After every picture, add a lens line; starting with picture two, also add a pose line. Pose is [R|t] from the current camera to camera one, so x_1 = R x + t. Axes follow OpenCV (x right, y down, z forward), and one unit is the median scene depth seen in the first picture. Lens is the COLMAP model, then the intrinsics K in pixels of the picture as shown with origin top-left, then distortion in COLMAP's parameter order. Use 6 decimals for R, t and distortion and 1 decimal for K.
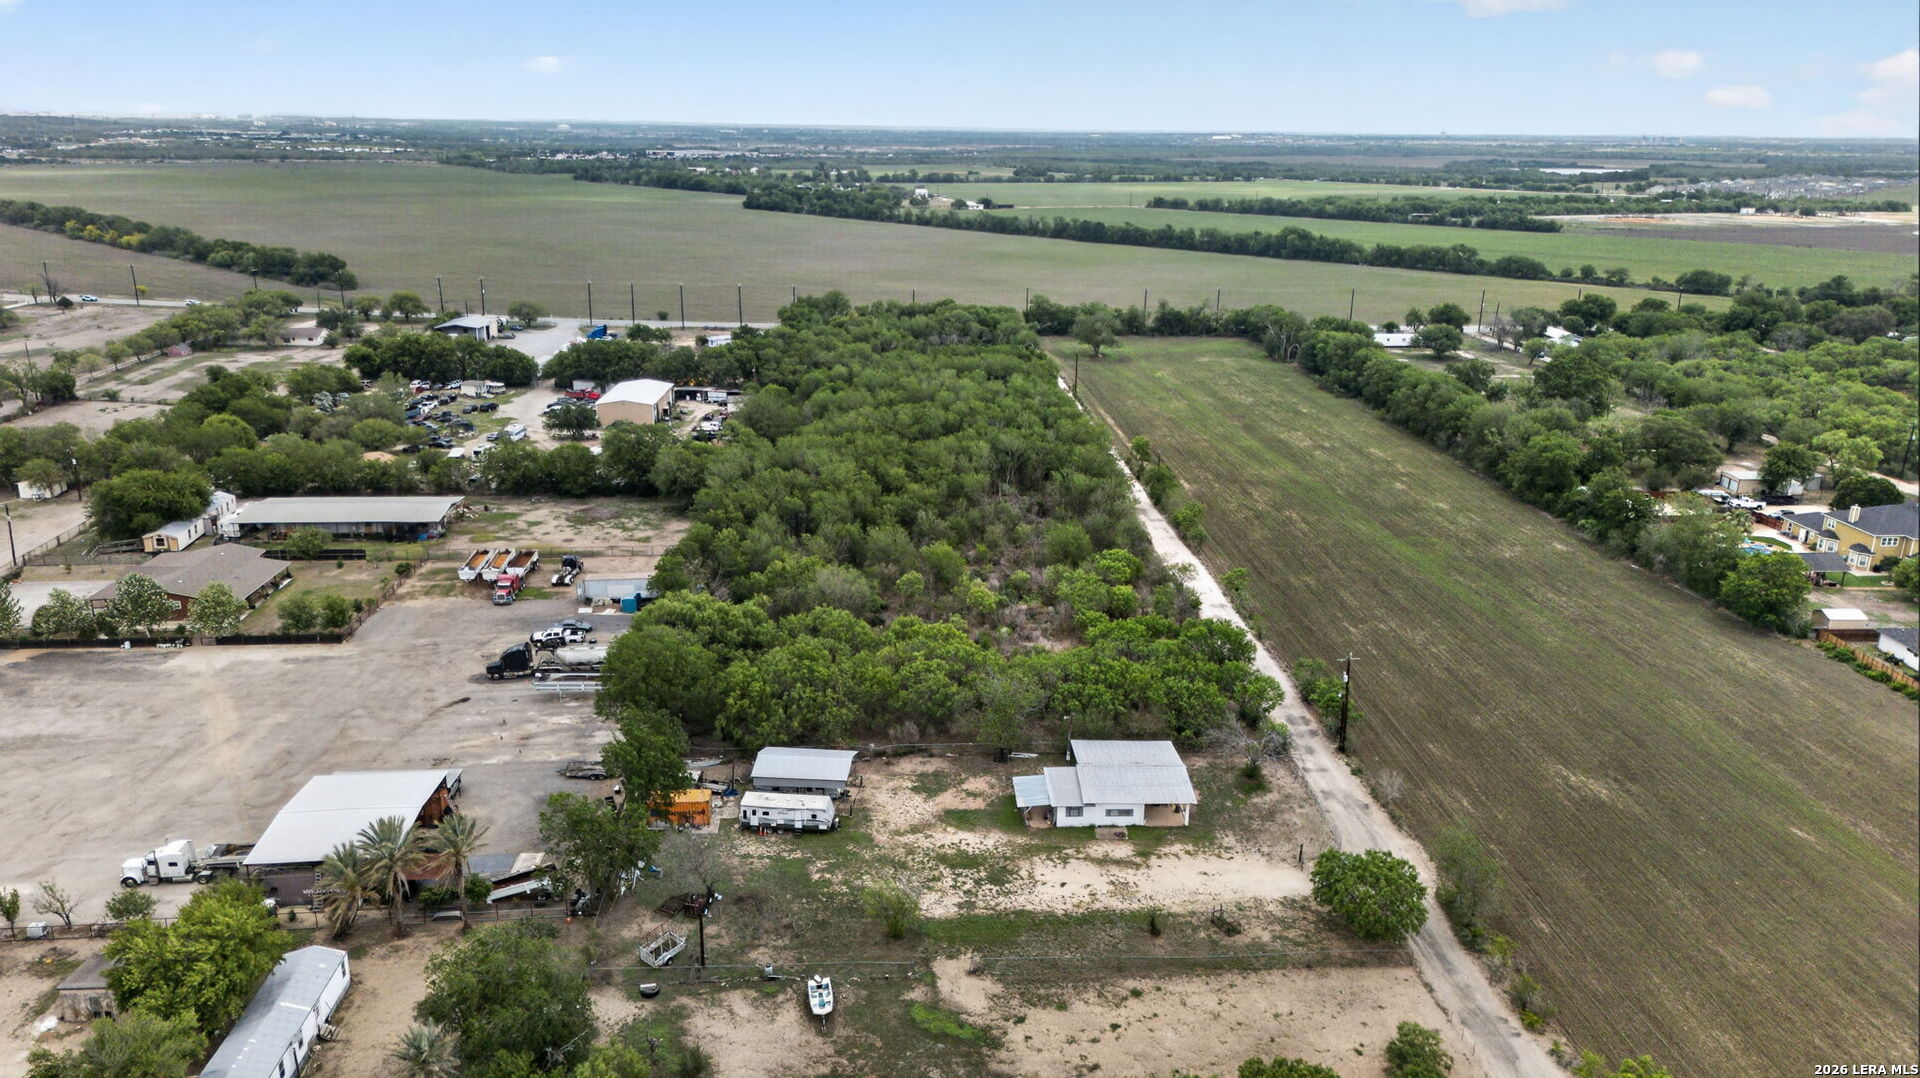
lens RADIAL K [[1344.3, 0, 963.6], [0, 1344.3, 537.5], [0, 0, 1]] dist [0.069670, -0.058506]
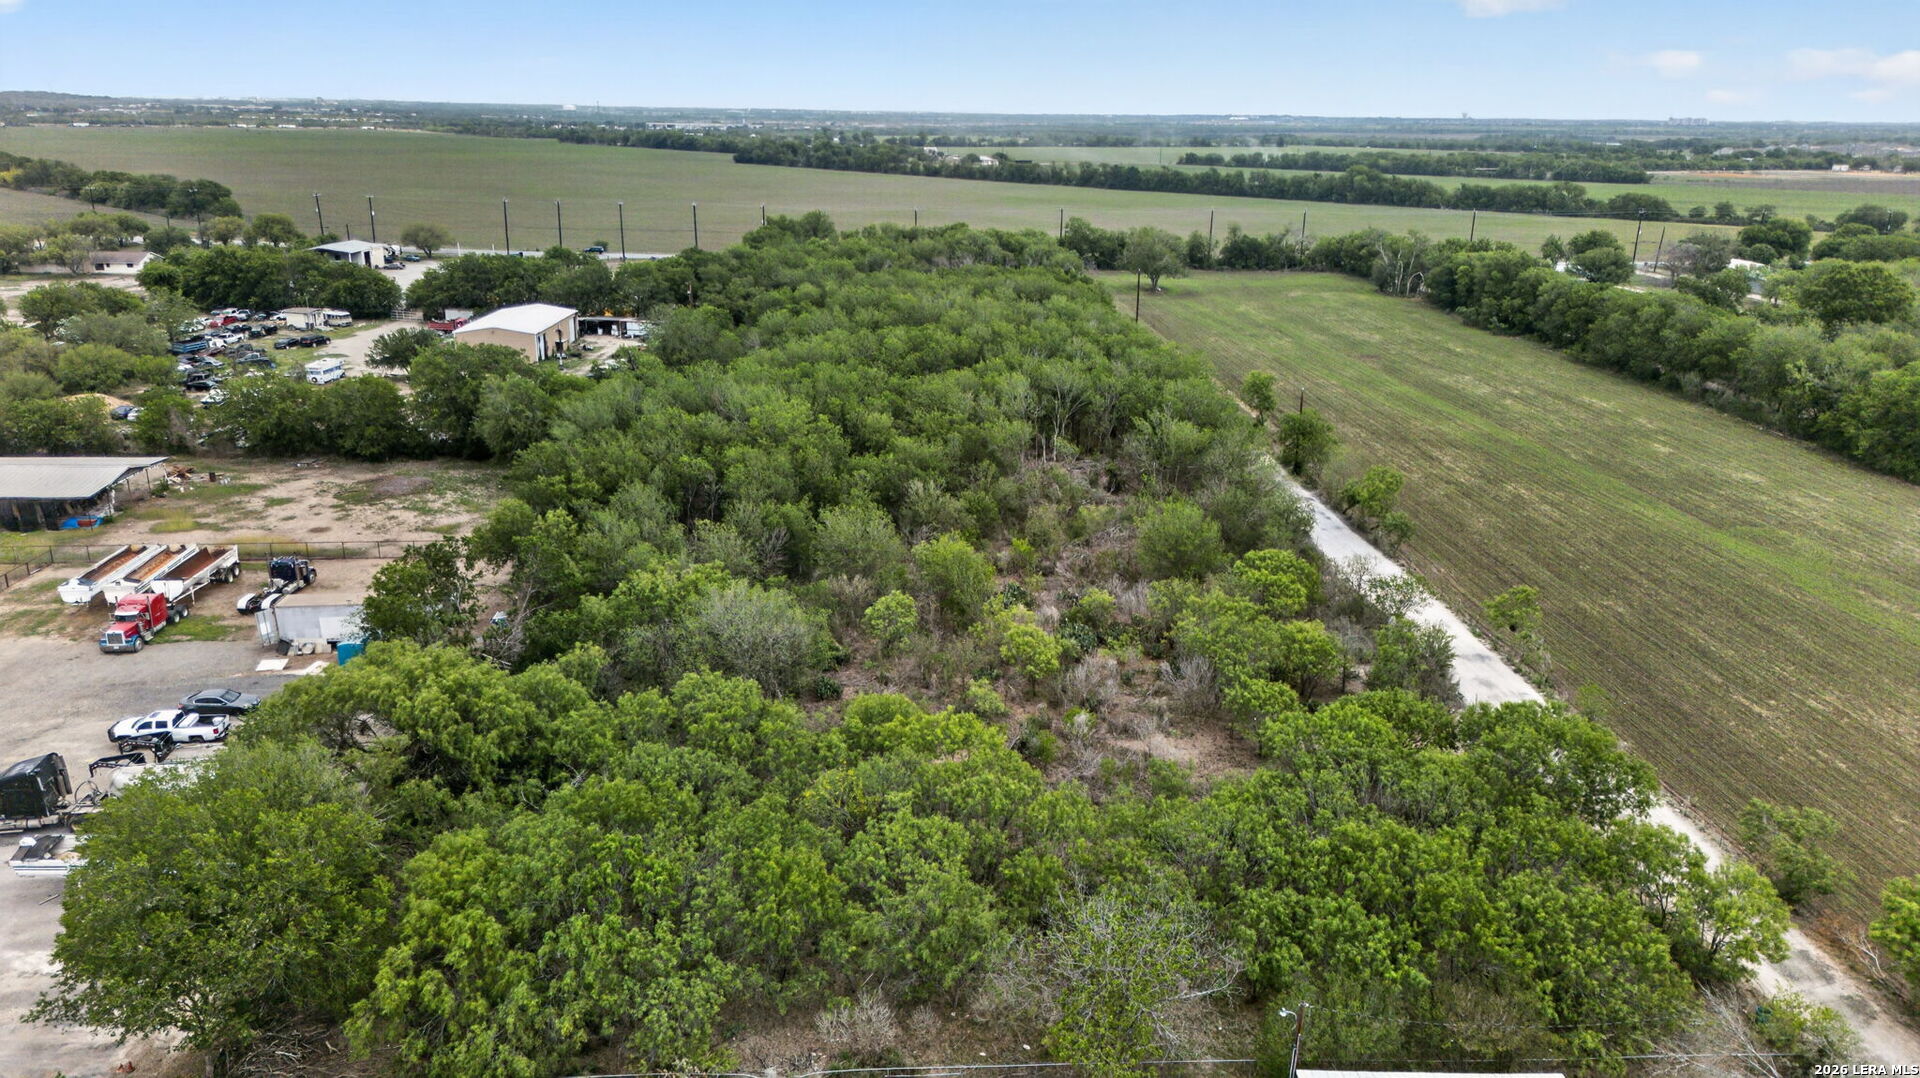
lens RADIAL K [[1344.3, 0, 963.6], [0, 1344.3, 537.5], [0, 0, 1]] dist [0.069670, -0.058506]
pose [[0.999973, 0.002711, -0.006885, -0.006724], [-0.002651, 0.999958, 0.008813, -0.000560], [0.006909, -0.008794, 0.999937, 0.393226]]
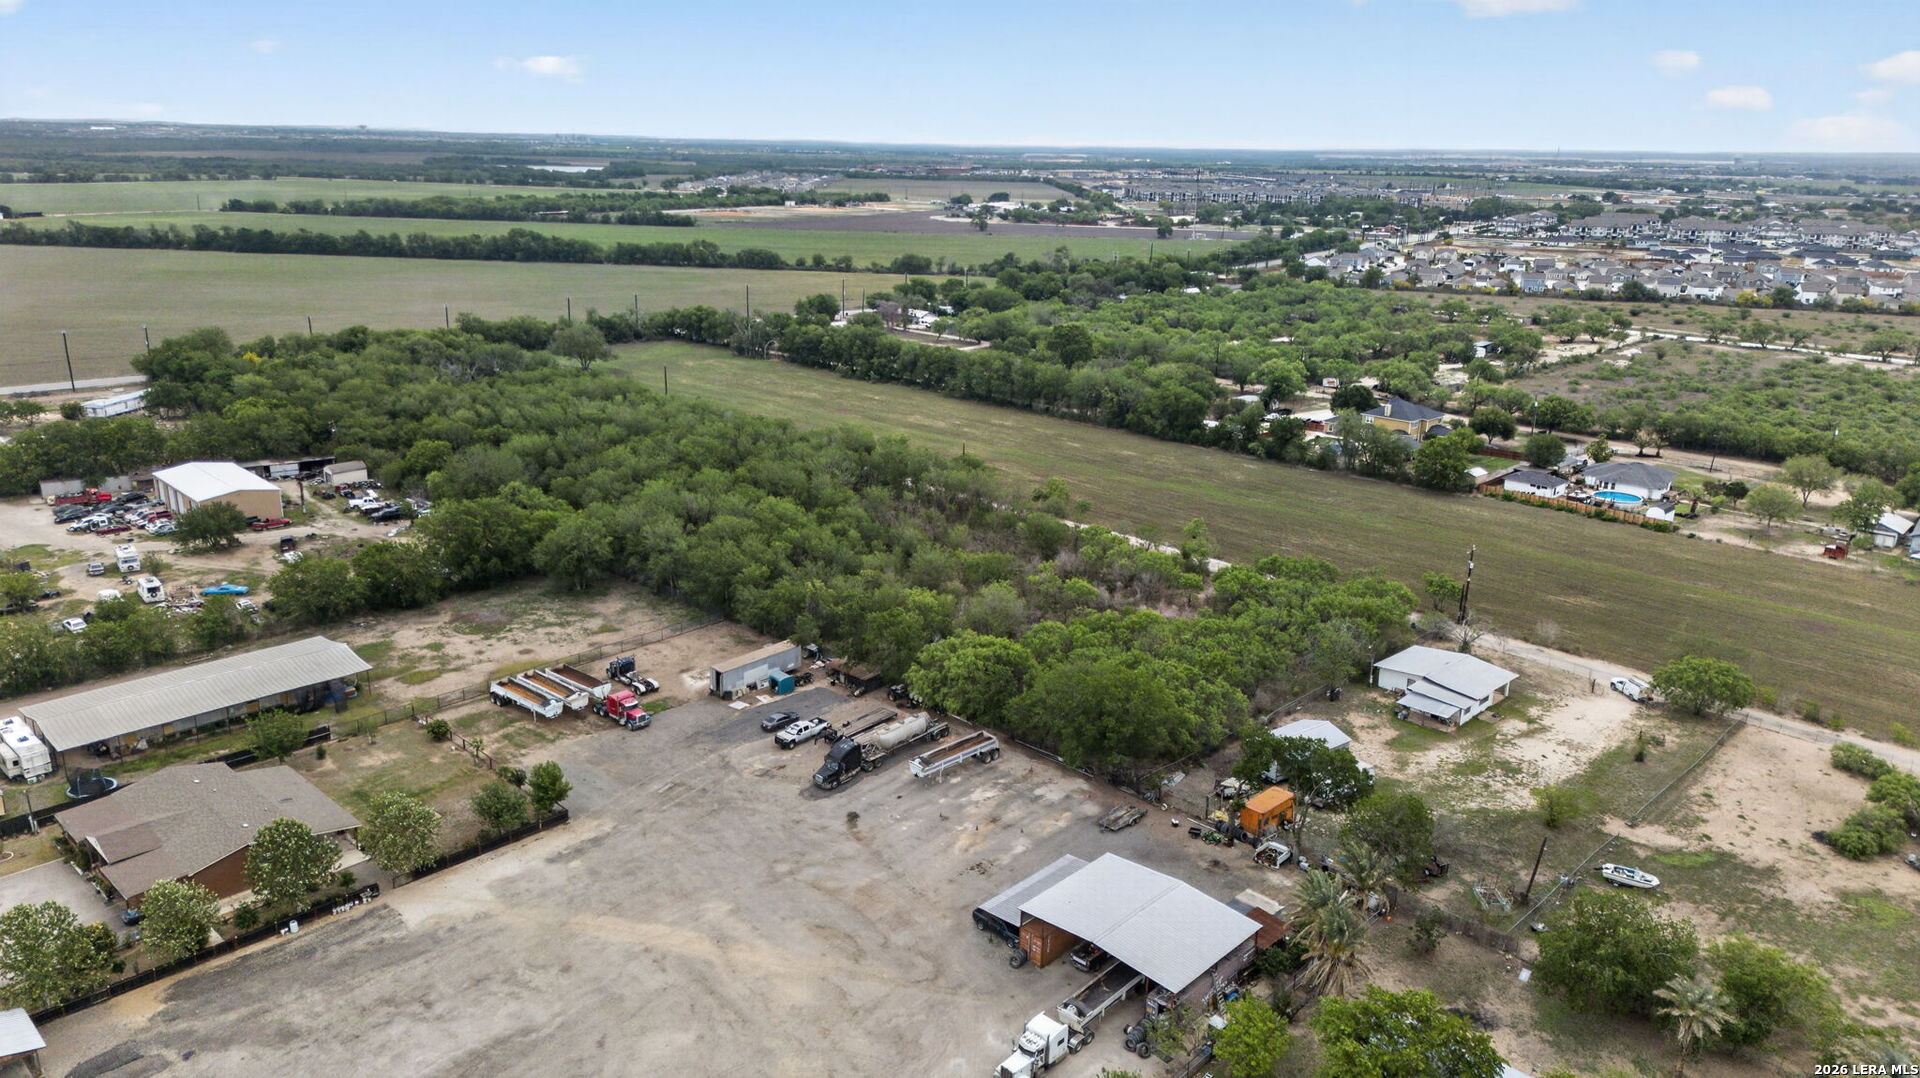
lens RADIAL K [[1344.3, 0, 963.6], [0, 1344.3, 537.5], [0, 0, 1]] dist [0.069670, -0.058506]
pose [[0.734221, -0.191319, 0.651396, -0.593745], [0.189315, 0.979110, 0.074184, -0.072298], [-0.651981, 0.068852, 0.755102, 0.213574]]
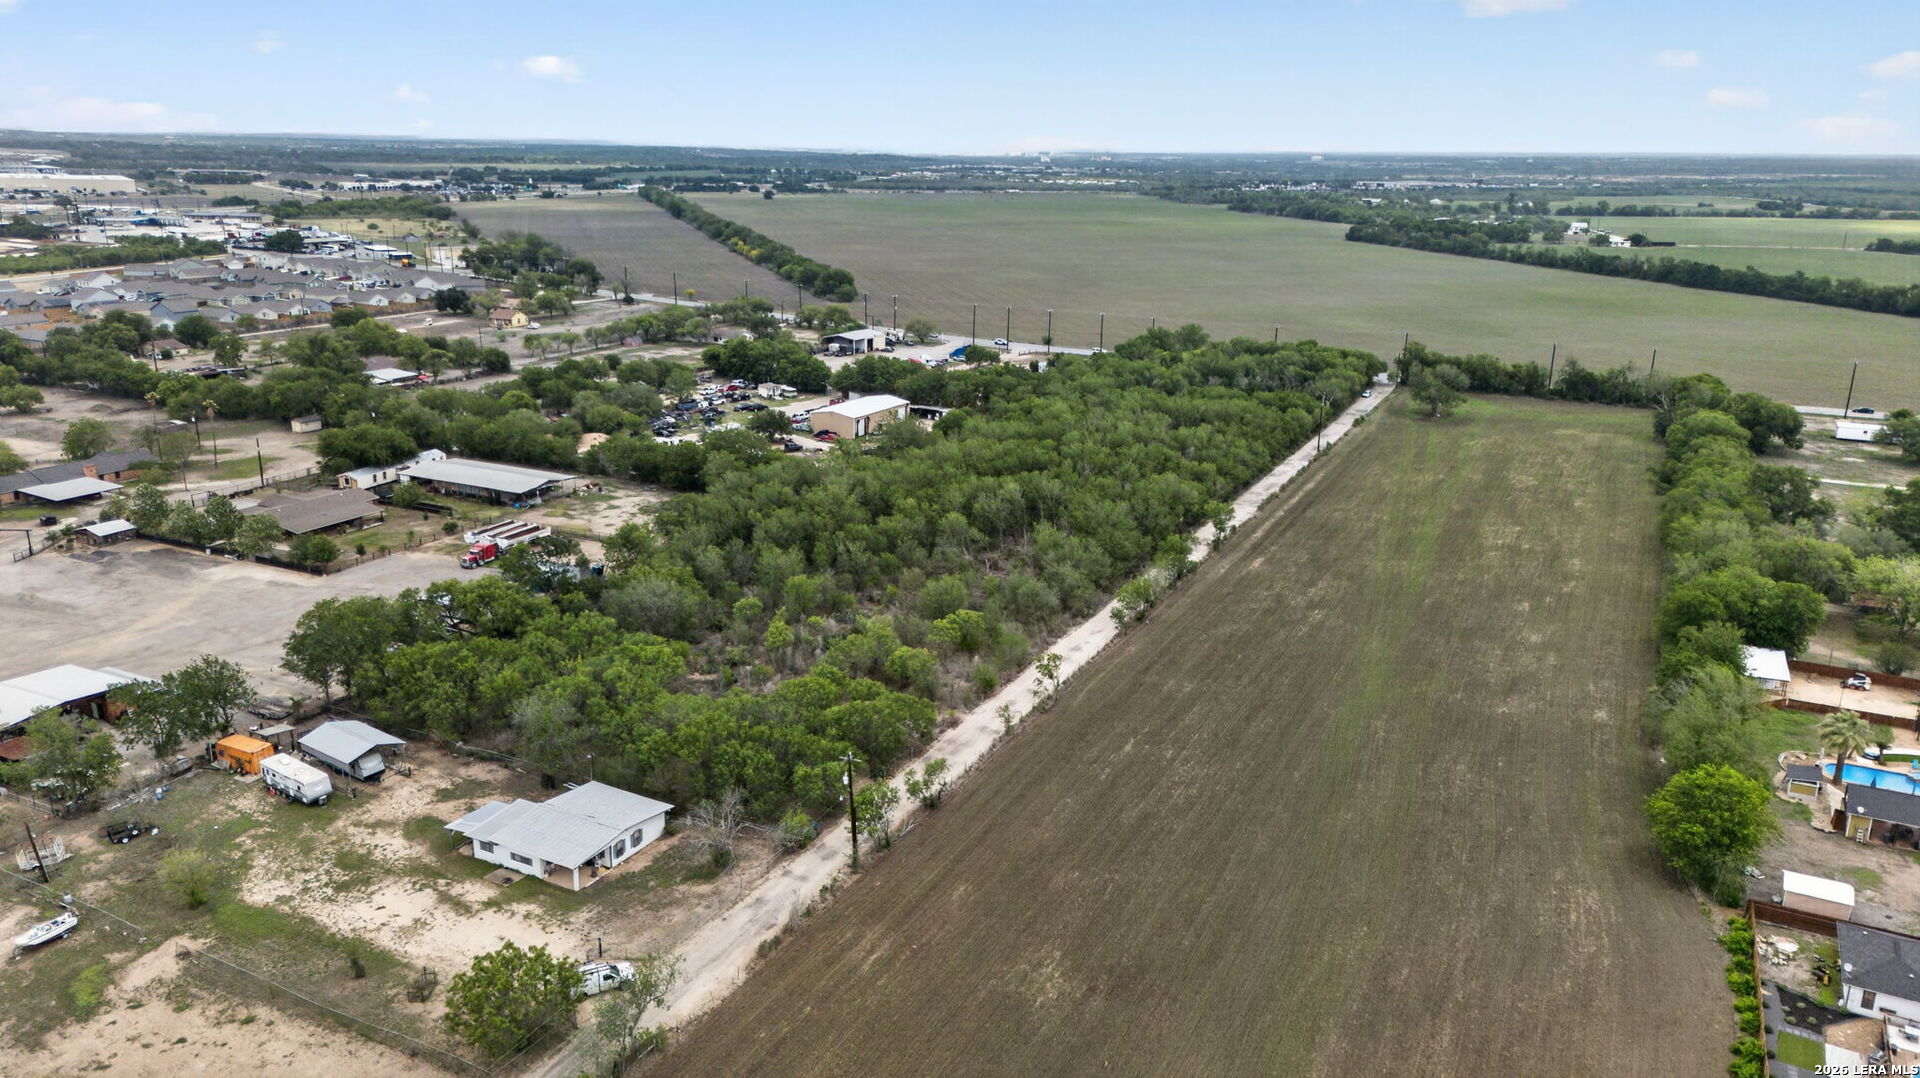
lens RADIAL K [[1344.3, 0, 963.6], [0, 1344.3, 537.5], [0, 0, 1]] dist [0.069670, -0.058506]
pose [[0.857718, 0.138539, -0.495102, 0.485152], [-0.149166, 0.988644, 0.018225, -0.049410], [0.492005, 0.058220, 0.868644, 0.180943]]
